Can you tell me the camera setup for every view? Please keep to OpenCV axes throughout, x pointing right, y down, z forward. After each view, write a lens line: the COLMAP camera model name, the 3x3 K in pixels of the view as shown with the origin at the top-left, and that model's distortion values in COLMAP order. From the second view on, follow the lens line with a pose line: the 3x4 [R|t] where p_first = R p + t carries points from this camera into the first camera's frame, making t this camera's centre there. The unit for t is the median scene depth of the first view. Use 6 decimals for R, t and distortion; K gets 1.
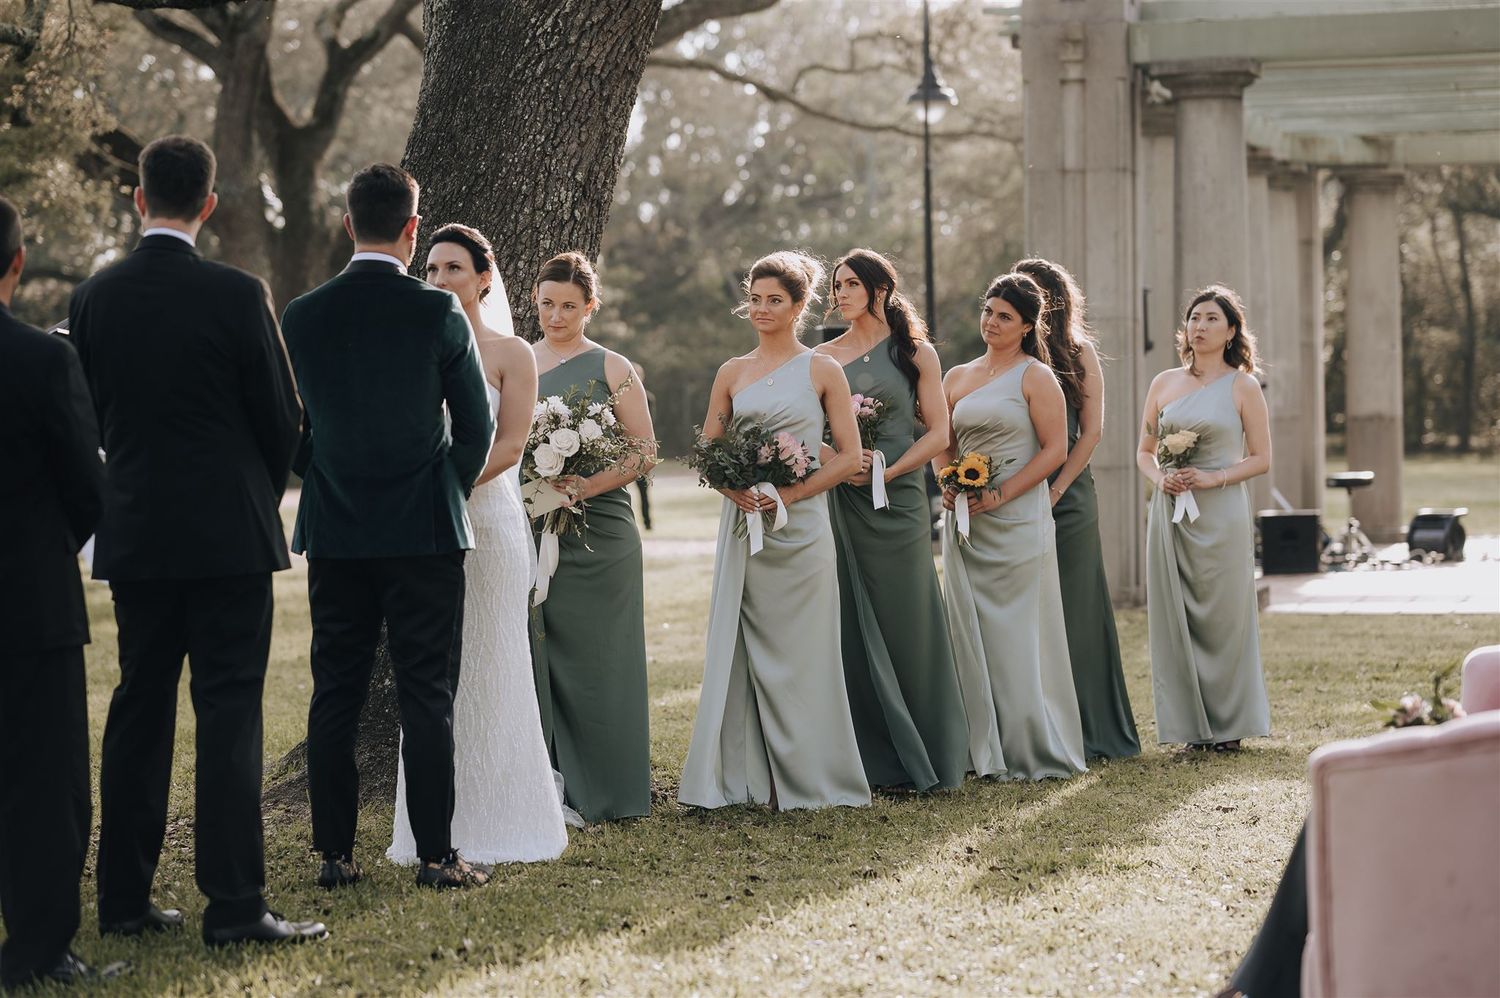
lens RADIAL K [[3828.2, 0, 754.4], [0, 3828.2, 506.4], [0, 0, 1]] dist [-0.011594, 0.000000]
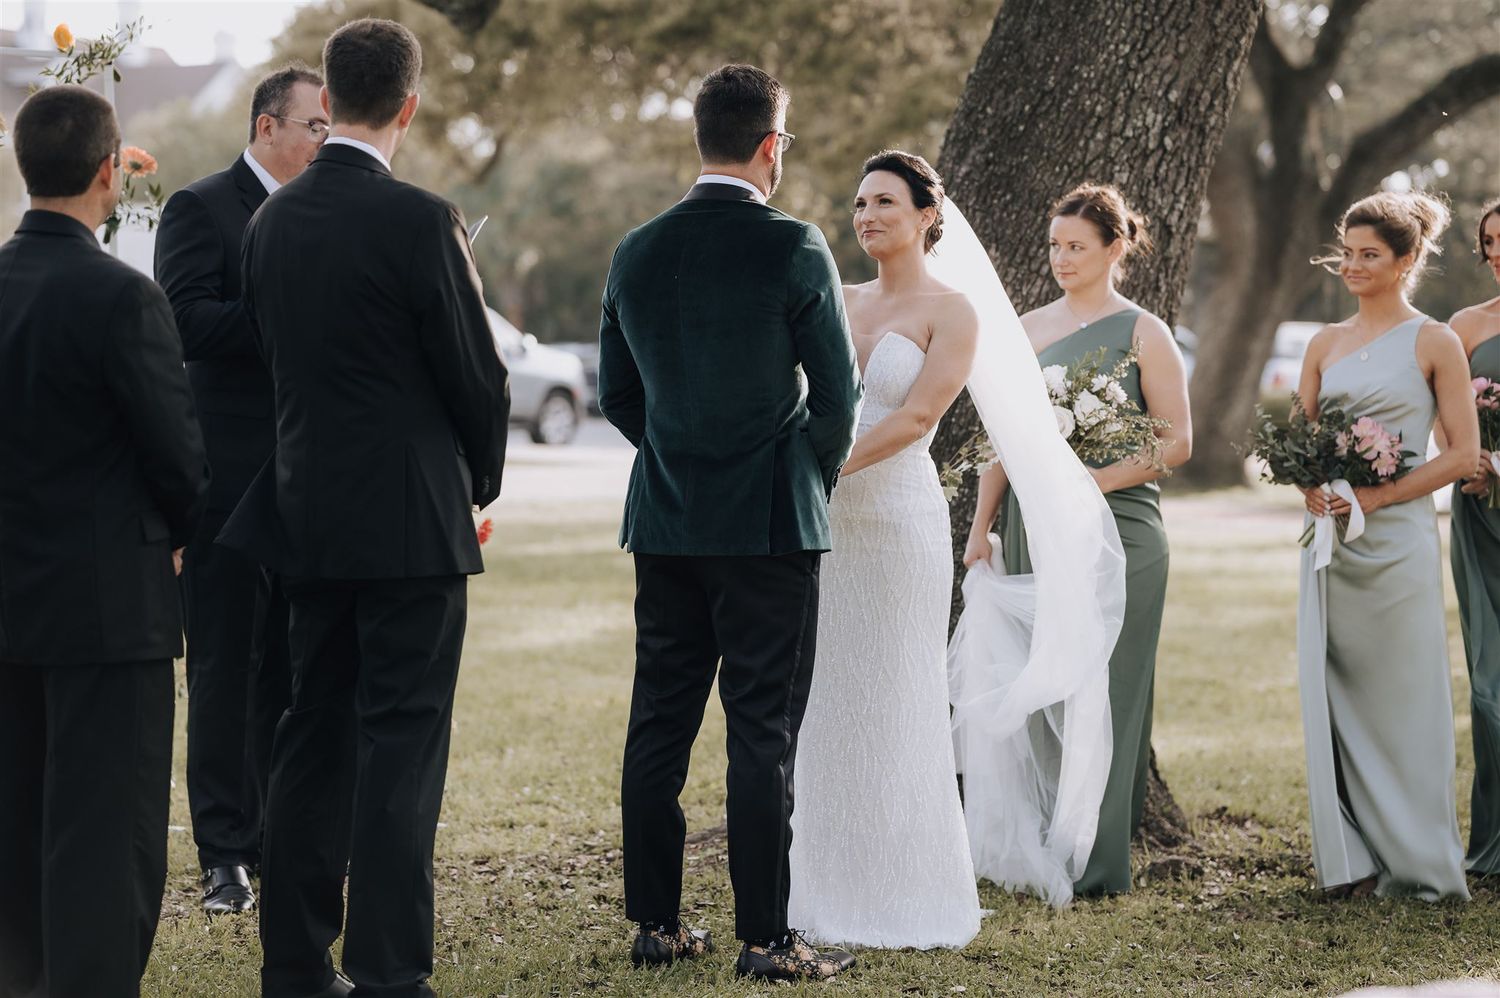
lens RADIAL K [[3828.2, 0, 761.1], [0, 3828.2, 484.9], [0, 0, 1]] dist [-0.011594, 0.000000]
pose [[0.950979, 0.044551, -0.306029, 0.124591], [-0.042479, 0.999007, 0.013433, -0.010554], [0.306324, 0.000225, 0.951927, 0.196022]]
